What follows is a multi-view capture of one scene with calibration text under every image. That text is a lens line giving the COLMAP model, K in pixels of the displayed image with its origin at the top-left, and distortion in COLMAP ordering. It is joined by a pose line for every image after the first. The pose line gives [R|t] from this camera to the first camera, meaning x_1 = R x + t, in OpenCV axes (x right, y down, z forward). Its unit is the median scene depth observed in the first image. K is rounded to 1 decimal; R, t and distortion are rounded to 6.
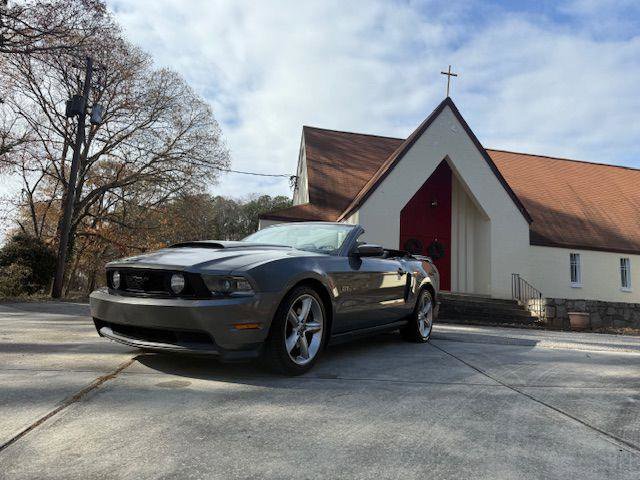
lens RADIAL K [[441.8, 0, 320.0], [0, 441.8, 240.0], [0, 0, 1]] dist [0.064843, -0.075997]
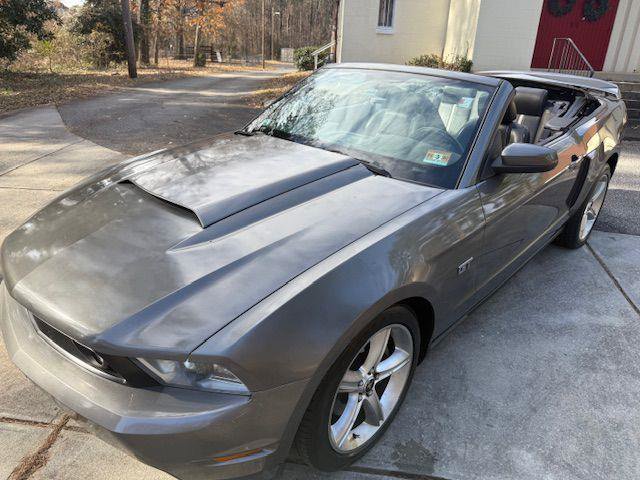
lens RADIAL K [[455.9, 0, 320.0], [0, 455.9, 240.0], [0, 0, 1]] dist [-0.001944, 0.001152]
pose [[0.978440, 0.059023, -0.197917, -0.000386], [0.048460, 0.865929, 0.497813, -0.034697], [0.200764, -0.496672, 0.844400, 0.112270]]
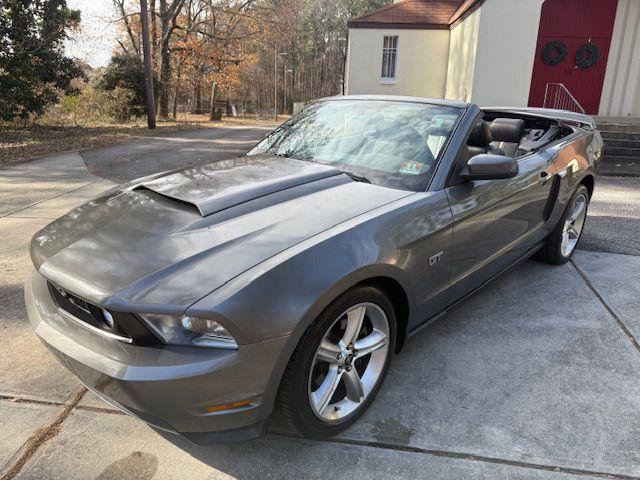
lens RADIAL K [[453.2, 0, 320.6], [0, 453.2, 236.3], [0, 0, 1]] dist [0.007055, -0.002446]
pose [[0.973480, 0.029895, -0.226810, 0.008910], [0.064467, 0.915399, 0.397351, -0.029670], [0.219501, -0.401435, 0.889196, 0.096712]]
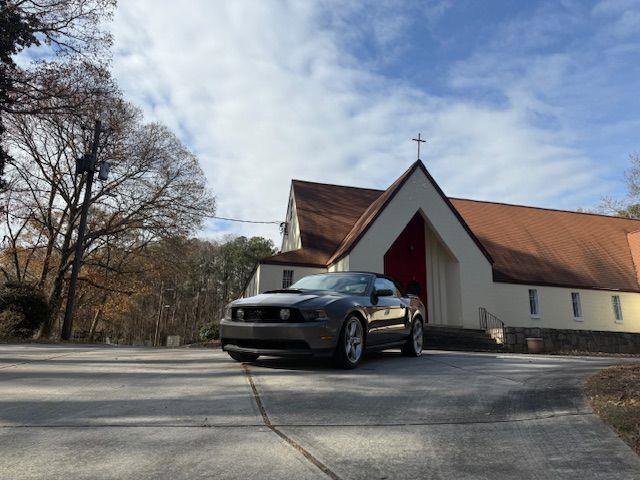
lens RADIAL K [[435.2, 0, 320.0], [0, 435.2, 240.0], [0, 0, 1]] dist [0.042548, -0.001385]
pose [[0.998129, -0.014338, 0.059436, -0.044219], [0.019592, 0.995858, -0.088784, -0.005867], [-0.057917, 0.089782, 0.994276, -0.113860]]
